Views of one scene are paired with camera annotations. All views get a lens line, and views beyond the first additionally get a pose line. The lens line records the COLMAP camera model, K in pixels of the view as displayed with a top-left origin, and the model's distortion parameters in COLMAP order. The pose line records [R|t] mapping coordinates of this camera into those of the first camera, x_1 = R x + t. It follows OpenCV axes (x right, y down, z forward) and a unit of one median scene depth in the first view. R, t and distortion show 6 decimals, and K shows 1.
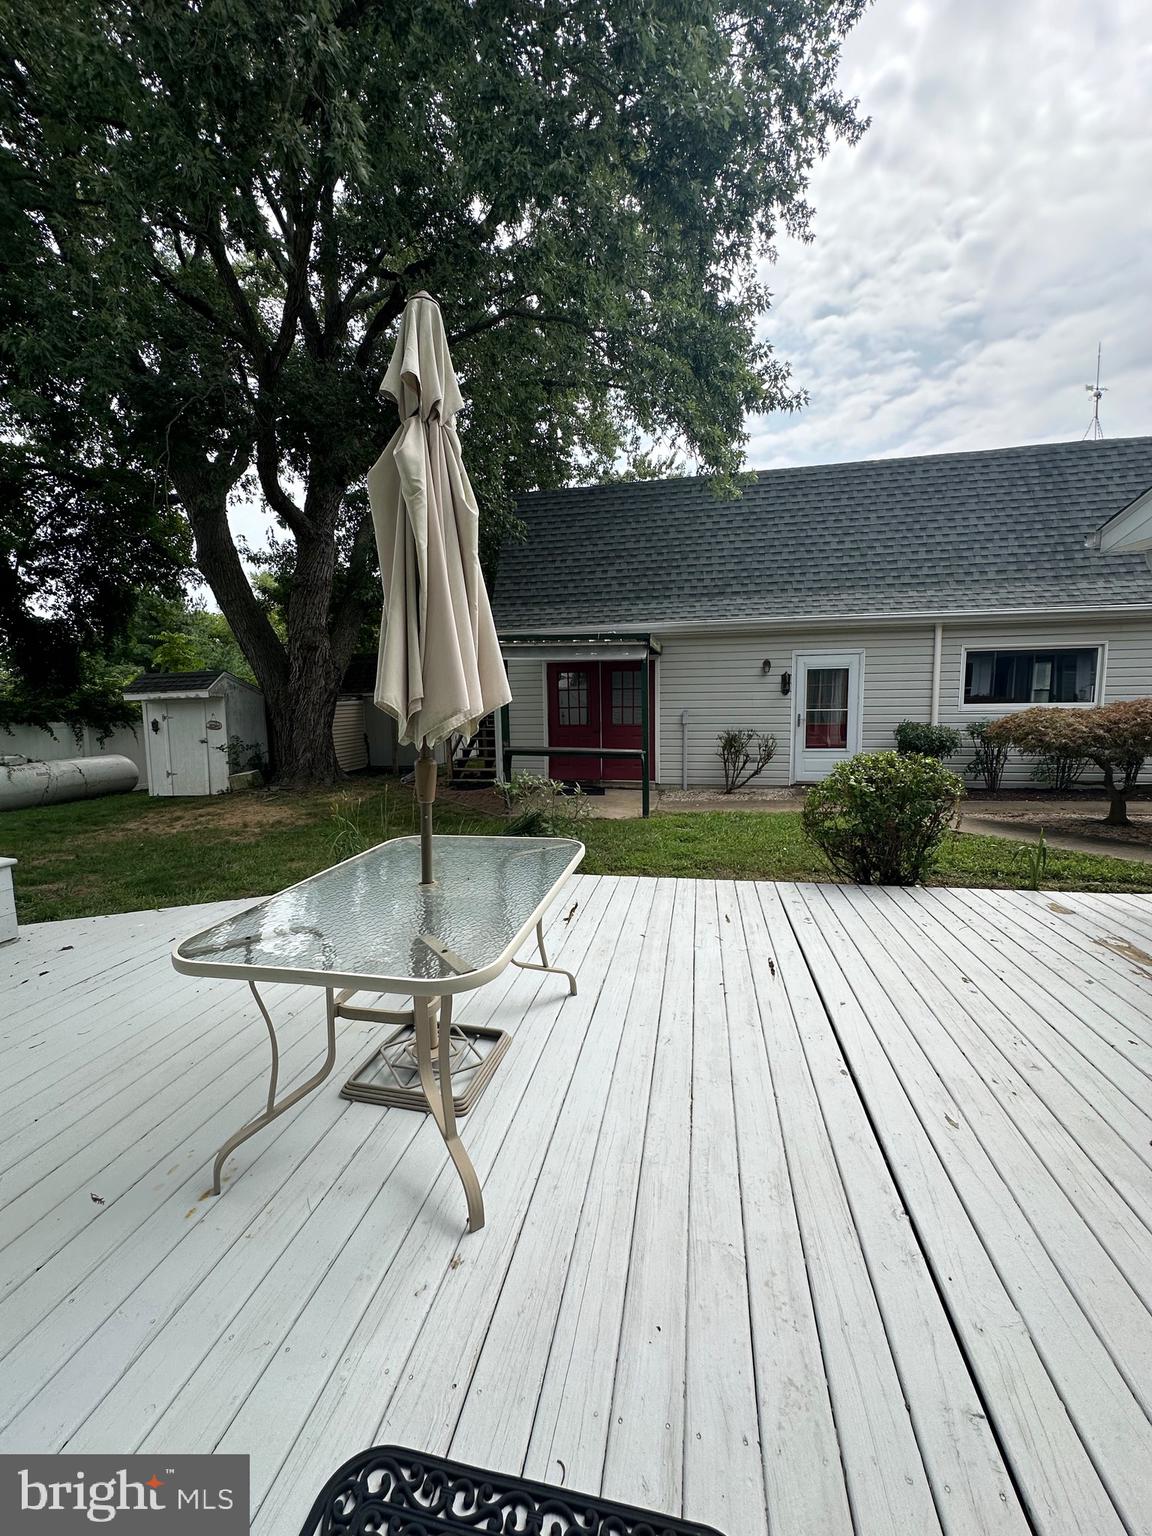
lens RADIAL K [[606.4, 0, 566.8], [0, 606.4, 760.0], [0, 0, 1]] dist [-0.003183, -0.000017]
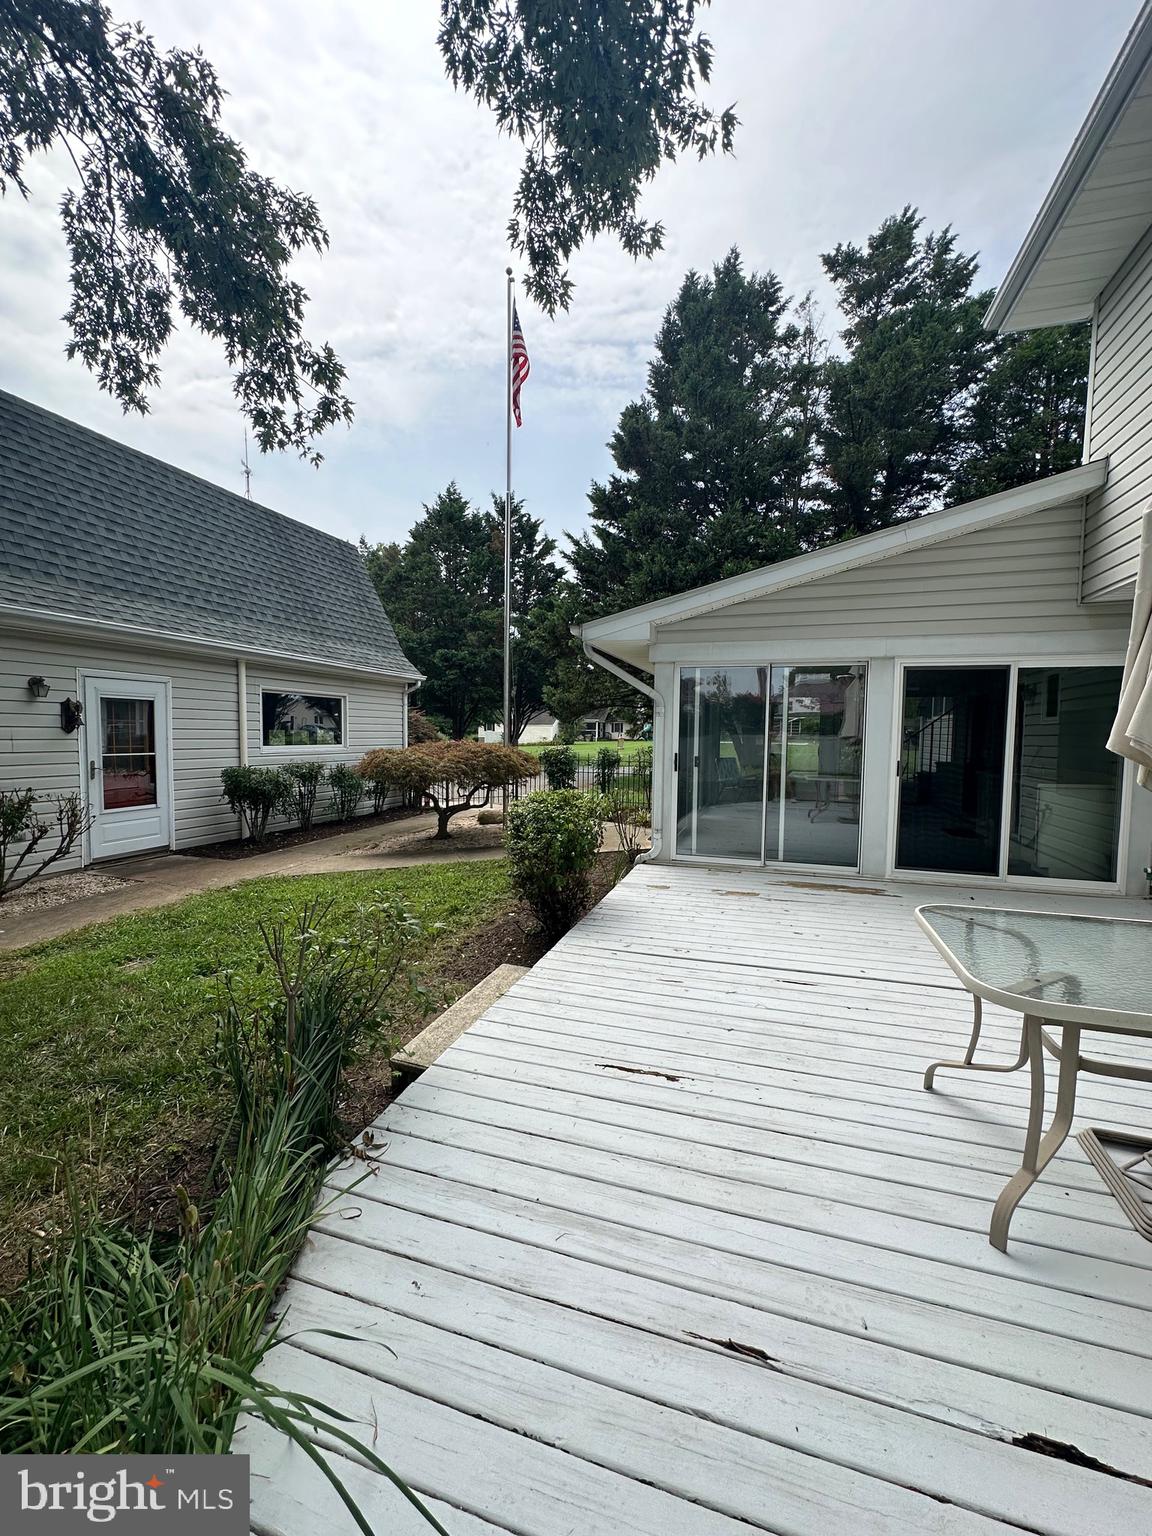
lens RADIAL K [[606.4, 0, 568.5], [0, 606.4, 777.7], [0, 0, 1]] dist [-0.003183, -0.000017]
pose [[0.115005, -0.055815, 0.991796, -0.261354], [0.089317, 0.994957, 0.045636, -0.041760], [-0.989341, 0.083336, 0.119410, 0.403175]]
